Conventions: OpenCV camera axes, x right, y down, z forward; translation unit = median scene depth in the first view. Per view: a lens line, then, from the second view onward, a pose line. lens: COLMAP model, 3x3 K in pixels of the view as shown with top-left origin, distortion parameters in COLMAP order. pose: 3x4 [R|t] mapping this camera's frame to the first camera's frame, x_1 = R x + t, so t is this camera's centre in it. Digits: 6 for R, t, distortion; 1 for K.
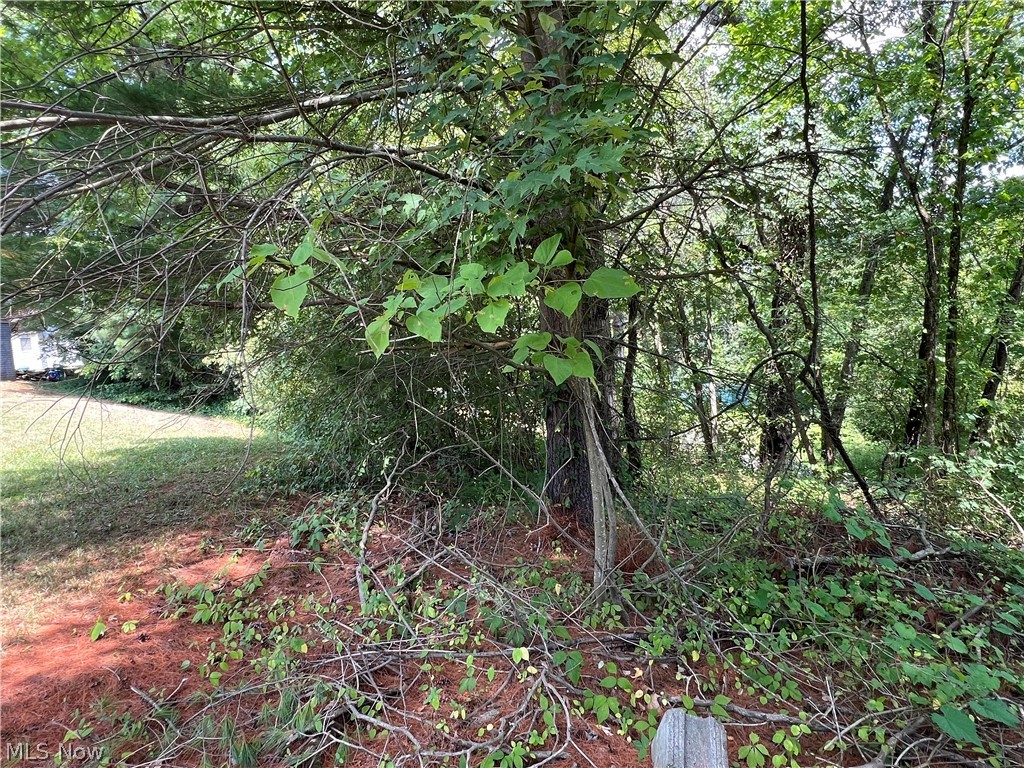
lens RADIAL K [[587.1, 0, 503.6], [0, 587.1, 392.3], [0, 0, 1]] dist [-0.002136, 0.000405]
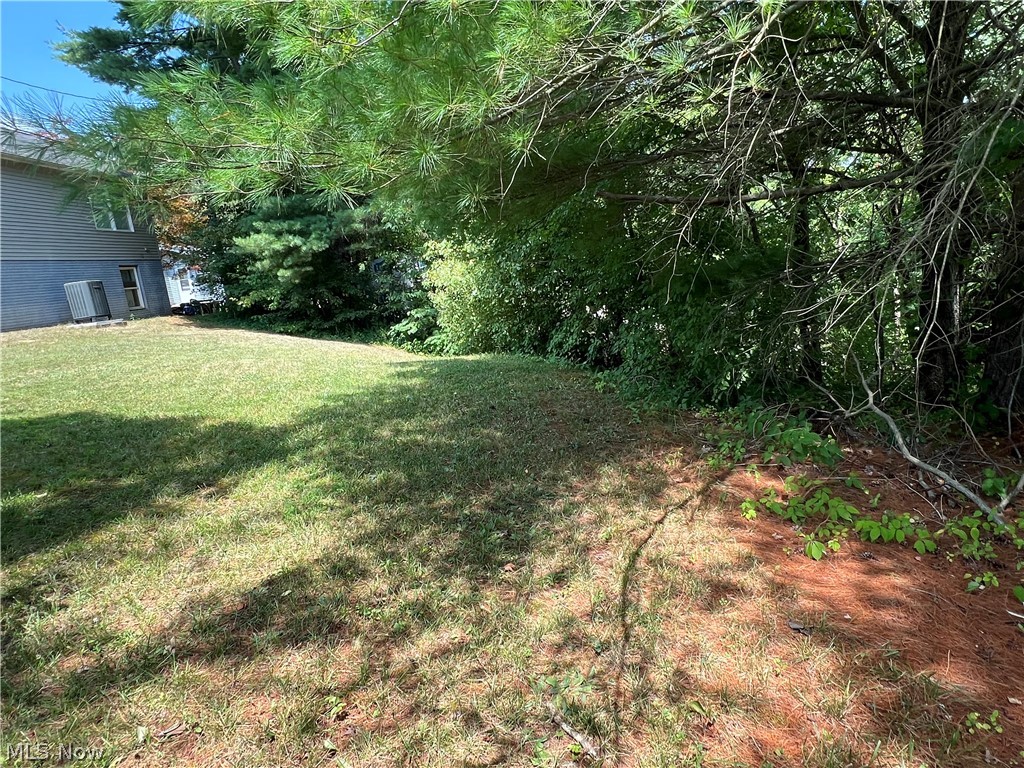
lens RADIAL K [[587.6, 0, 502.2], [0, 587.6, 386.9], [0, 0, 1]] dist [-0.003959, 0.001712]
pose [[0.994502, -0.025542, -0.101554, -0.390246], [0.037724, 0.992068, 0.119908, 0.009098], [0.097686, -0.123080, 0.987577, 0.029136]]
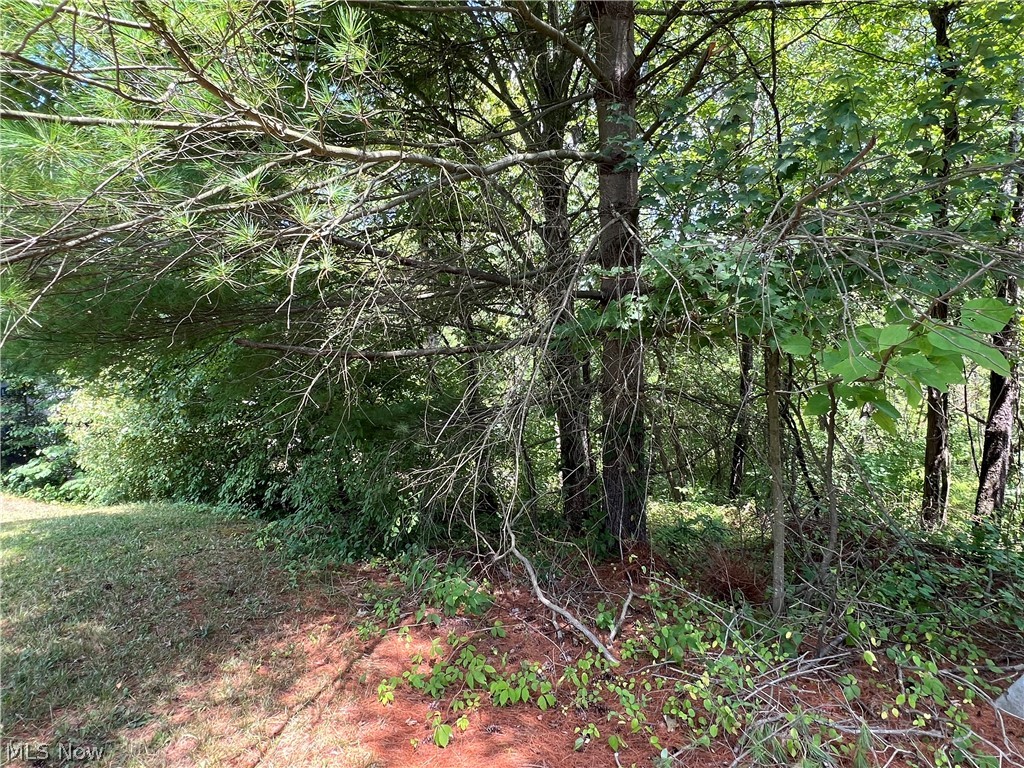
lens RADIAL K [[588.6, 0, 505.8], [0, 588.6, 389.8], [0, 0, 1]] dist [-0.004846, 0.002653]
pose [[0.924744, -0.017651, 0.380180, -0.333060], [0.047453, 0.996476, -0.069160, -0.011954], [-0.377620, 0.081996, 0.922323, 0.049427]]
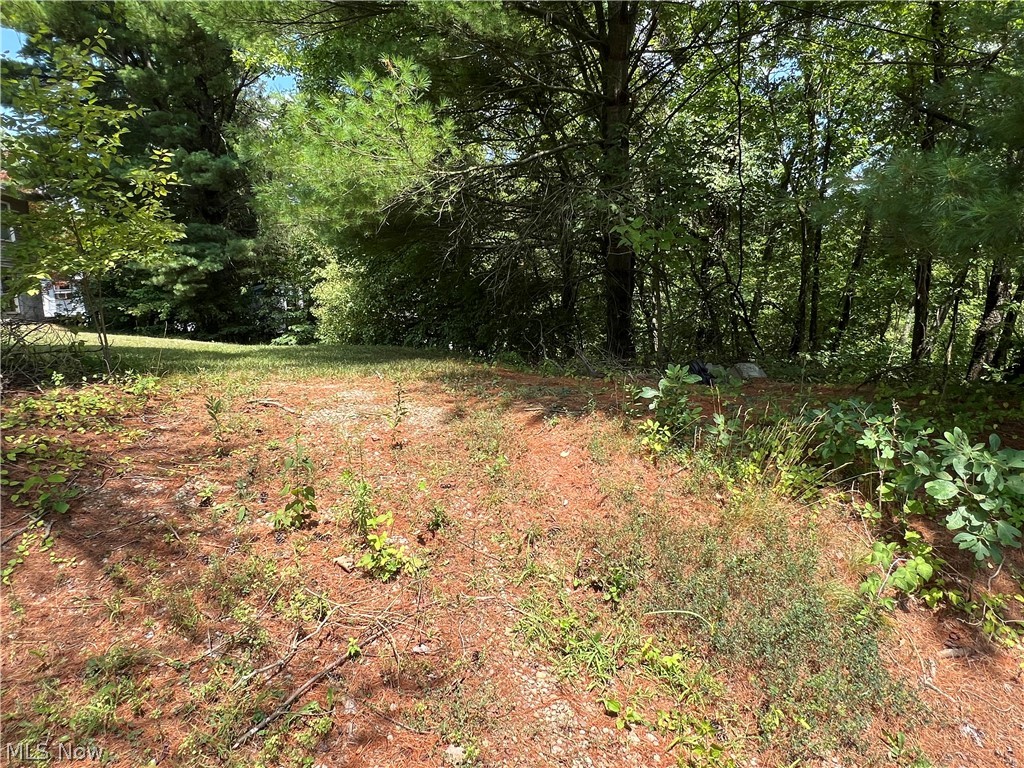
lens RADIAL K [[588.6, 0, 505.8], [0, 588.6, 389.8], [0, 0, 1]] dist [-0.004846, 0.002653]
pose [[0.990841, -0.000235, 0.135030, -0.343981], [-0.005648, 0.999051, 0.043186, 0.144697], [-0.134912, -0.043553, 0.989900, -0.582463]]
